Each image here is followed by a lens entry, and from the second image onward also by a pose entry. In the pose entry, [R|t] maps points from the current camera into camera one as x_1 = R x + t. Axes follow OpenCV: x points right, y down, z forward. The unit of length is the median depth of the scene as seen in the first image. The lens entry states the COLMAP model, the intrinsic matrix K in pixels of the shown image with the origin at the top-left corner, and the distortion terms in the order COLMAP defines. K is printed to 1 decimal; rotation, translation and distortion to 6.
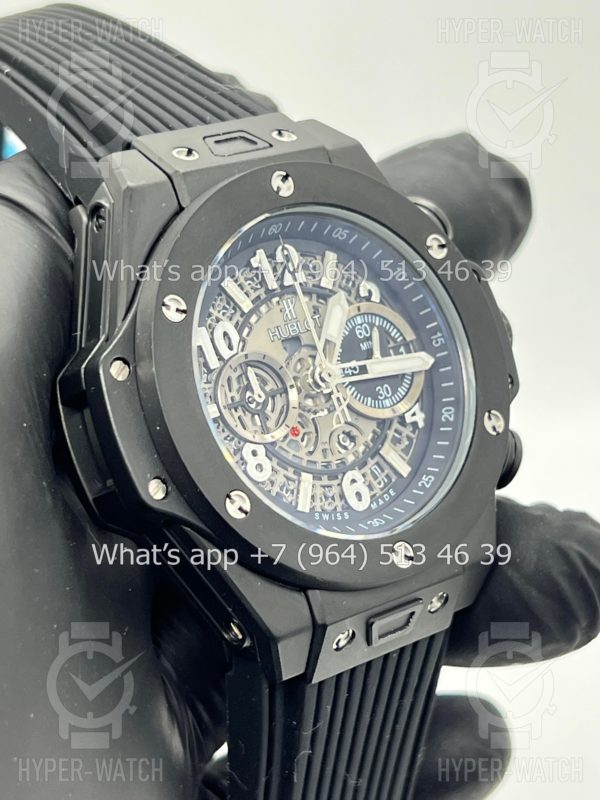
lens RADIAL K [[1837.1, 0, 298.3], [0, 1837.1, 415.4], [0, 0, 1]] dist [0.037765, 5.295366]
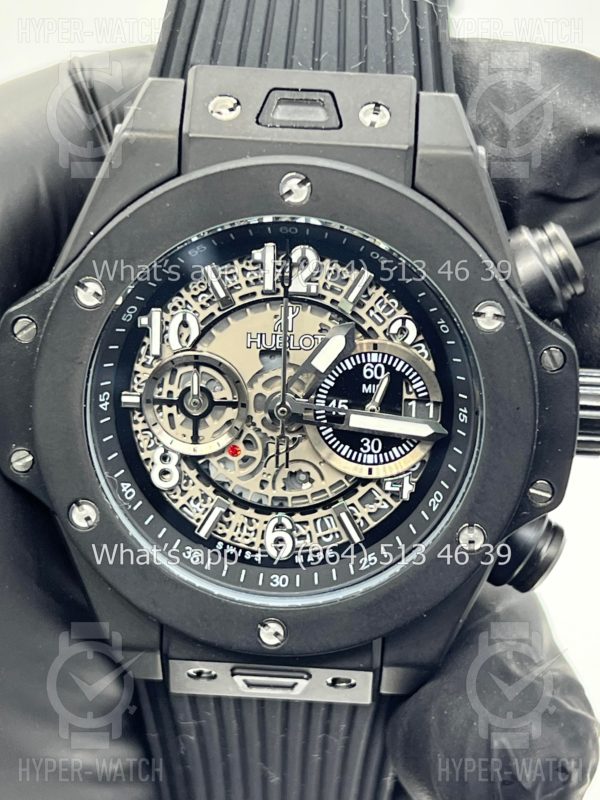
lens RADIAL K [[1837.1, 0, 298.3], [0, 1837.1, 415.4], [0, 0, 1]] dist [0.037765, 5.295366]
pose [[0.741008, 0.464182, -0.485224, 0.429277], [-0.268616, 0.867173, 0.419352, -0.373741], [0.615429, -0.180405, 0.767269, 0.331747]]
